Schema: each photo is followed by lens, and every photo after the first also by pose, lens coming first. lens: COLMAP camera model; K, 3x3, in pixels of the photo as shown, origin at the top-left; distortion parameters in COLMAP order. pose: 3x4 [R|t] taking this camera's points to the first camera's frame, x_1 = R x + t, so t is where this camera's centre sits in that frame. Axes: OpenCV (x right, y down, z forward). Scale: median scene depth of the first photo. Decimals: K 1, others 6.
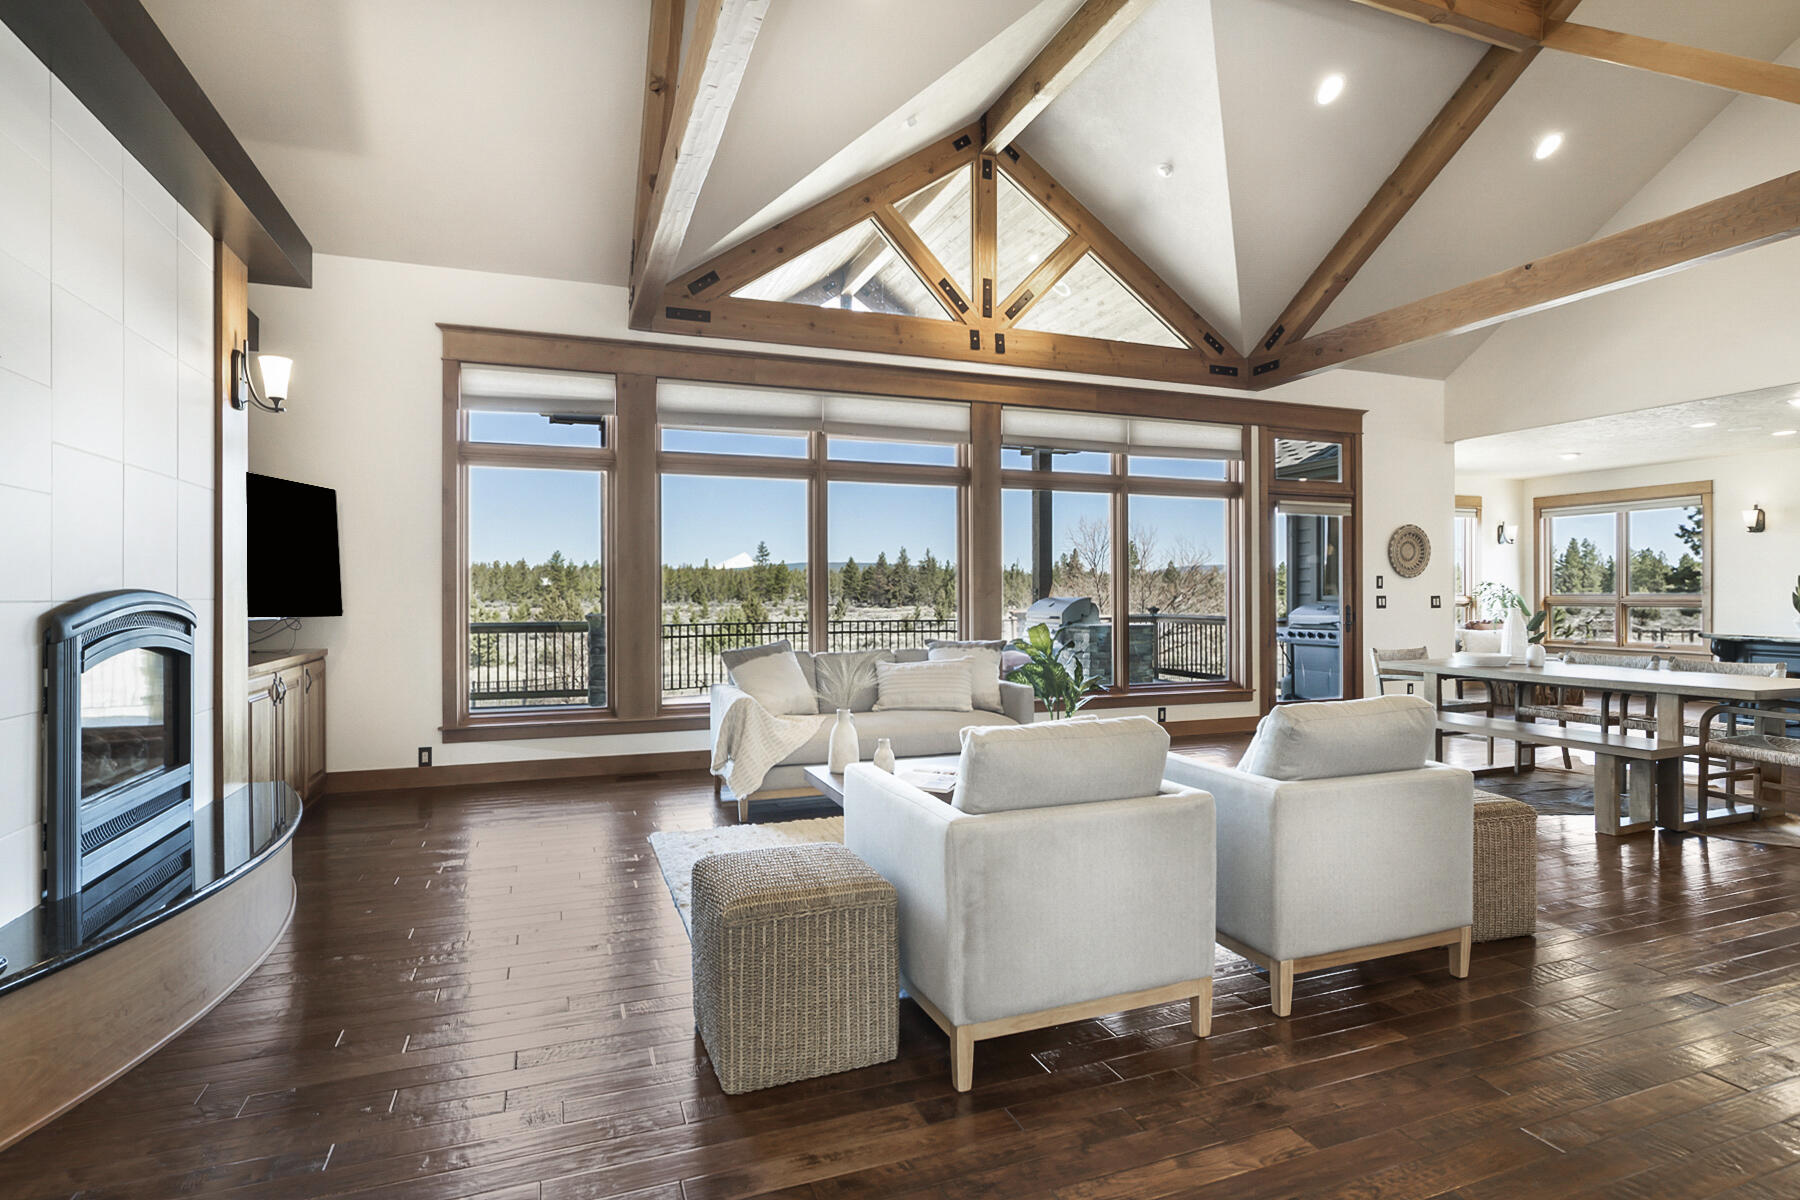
lens RADIAL K [[742.6, 0, 868.8], [0, 742.6, 585.9], [0, 0, 1]] dist [0.000126, 0.000074]
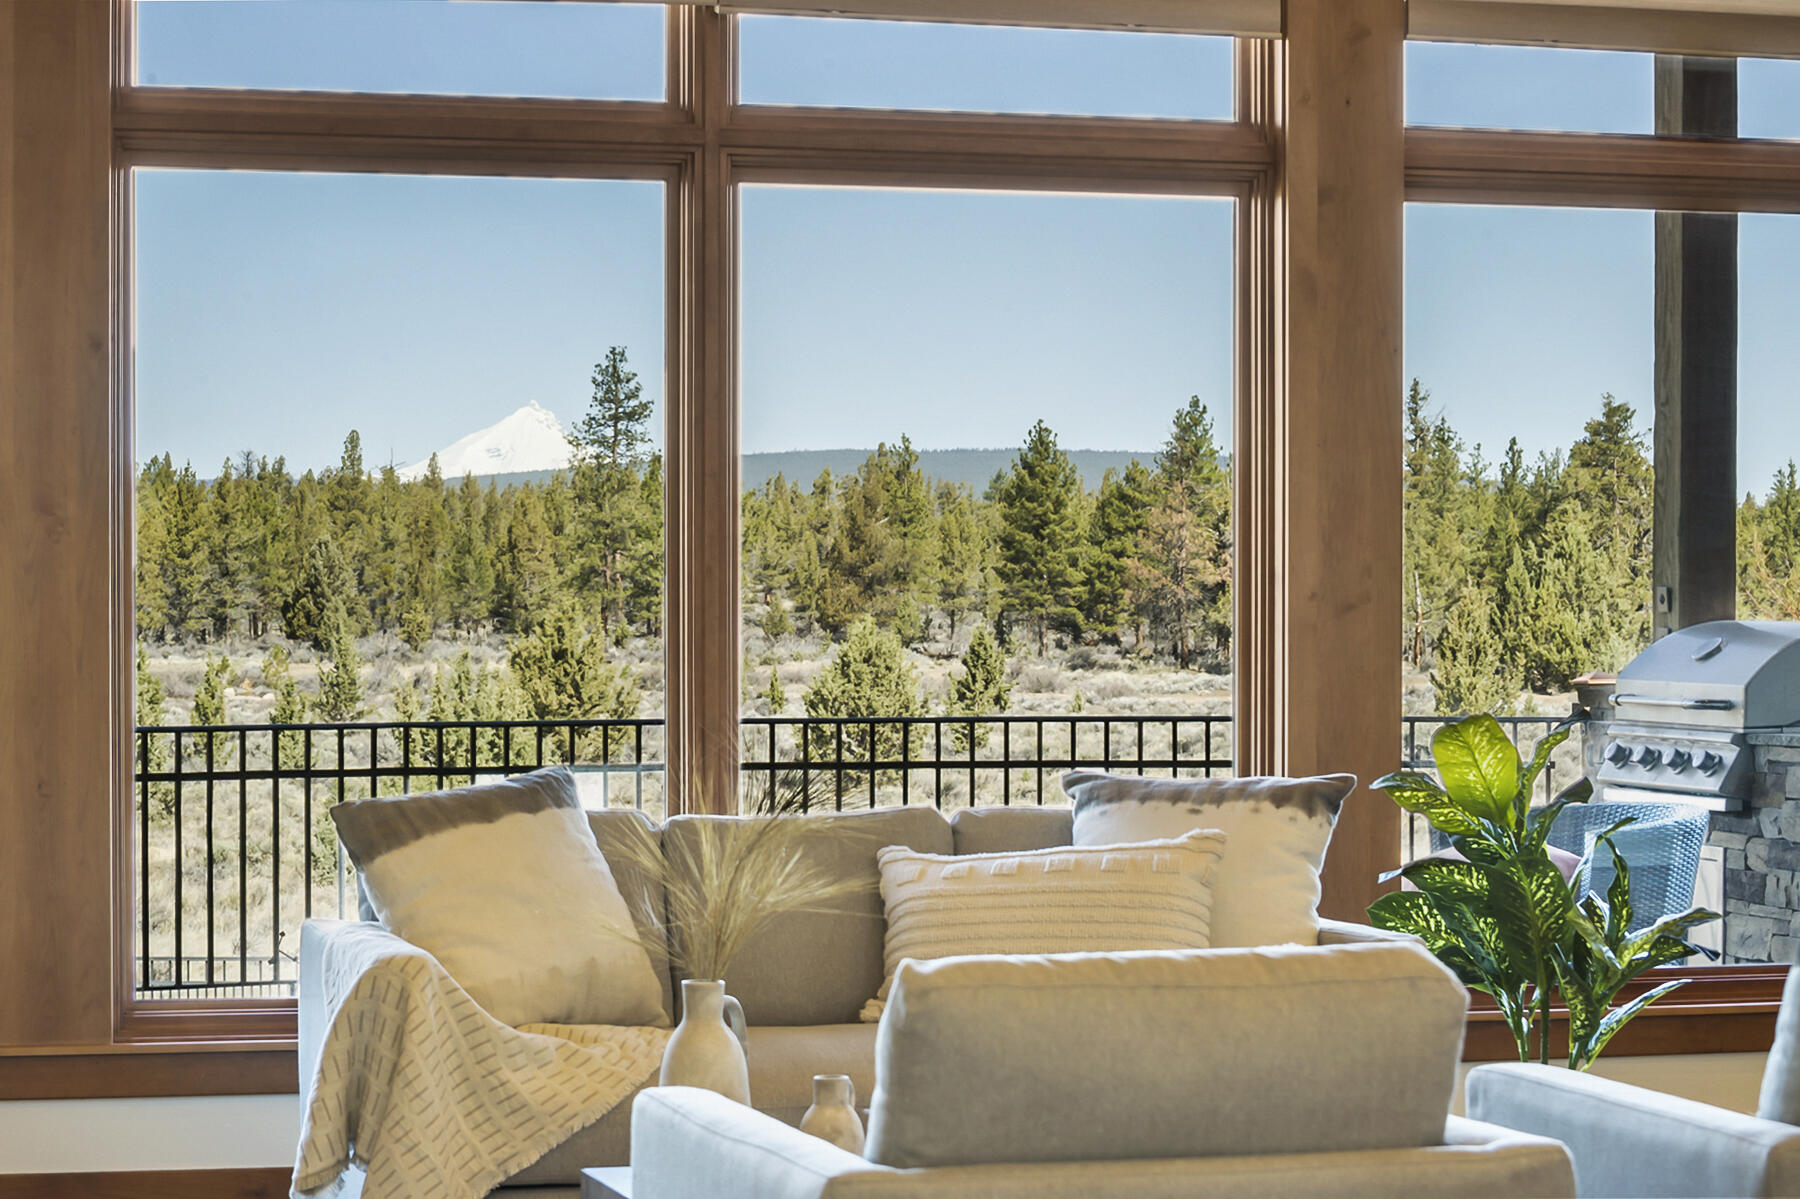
lens RADIAL K [[4212.5, 0, 900.0], [0, 4212.5, 599.5], [0, 0, 1]] dist [-0.103858, 0.127003]
pose [[0.995541, 0.002863, -0.094285, 0.149184], [-0.001889, 0.999944, 0.010422, -0.007572], [0.094309, -0.010198, 0.995491, -0.516110]]
